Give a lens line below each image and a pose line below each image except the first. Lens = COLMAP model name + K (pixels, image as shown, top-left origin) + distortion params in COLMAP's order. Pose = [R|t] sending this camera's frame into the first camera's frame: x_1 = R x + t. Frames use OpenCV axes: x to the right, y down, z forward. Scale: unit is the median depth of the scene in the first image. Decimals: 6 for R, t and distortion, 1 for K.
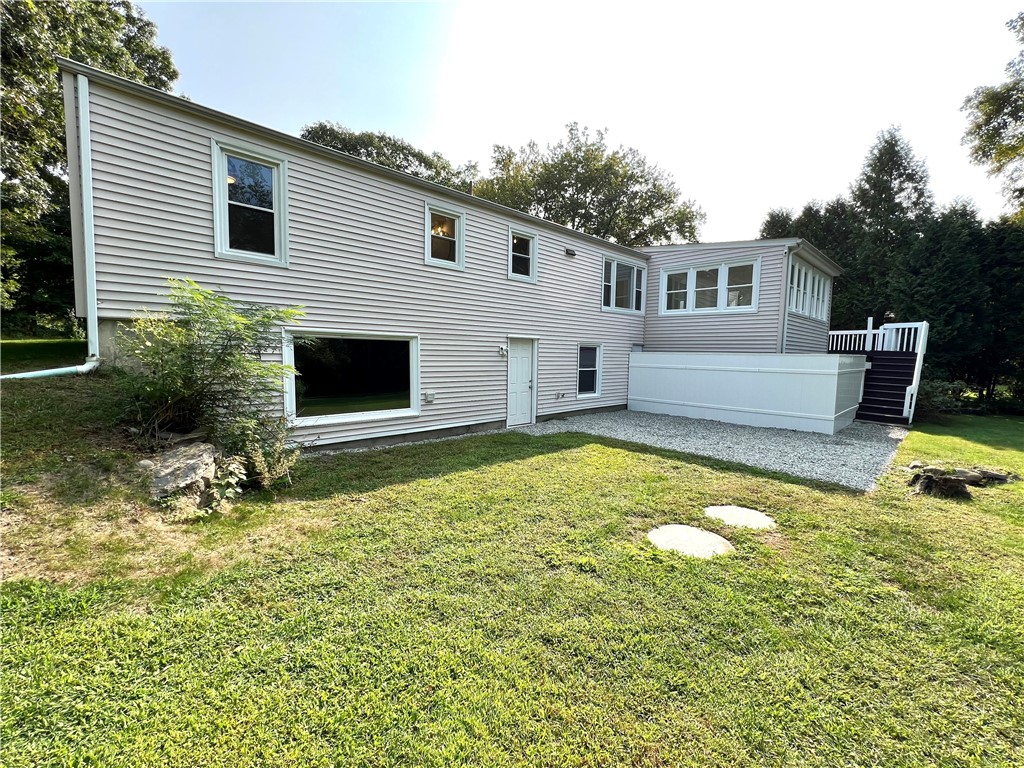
lens RADIAL K [[412.3, 0, 509.8], [0, 412.3, 385.7], [0, 0, 1]] dist [0.001281, 0.000045]
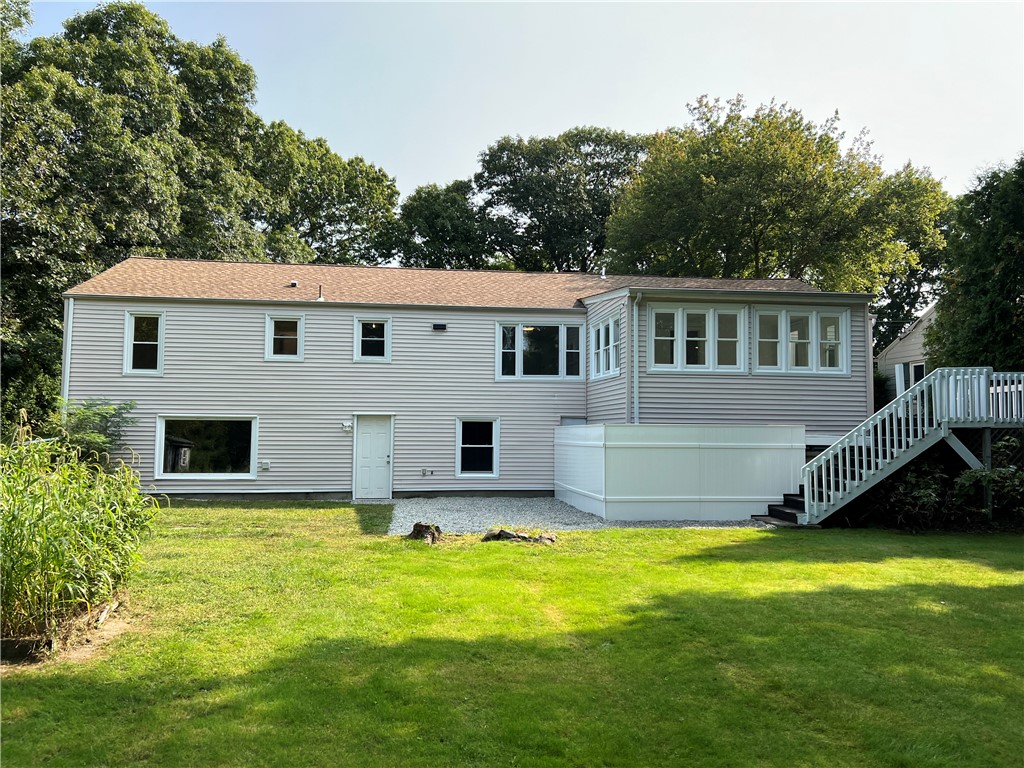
lens RADIAL K [[768.8, 0, 513.6], [0, 768.8, 383.4], [0, 0, 1]] dist [0.013627, 0.000083]
pose [[0.829960, -0.052559, -0.555341, 1.435196], [-0.033571, 0.989040, -0.143778, 0.076662], [0.556812, 0.137973, 0.819100, -0.430122]]
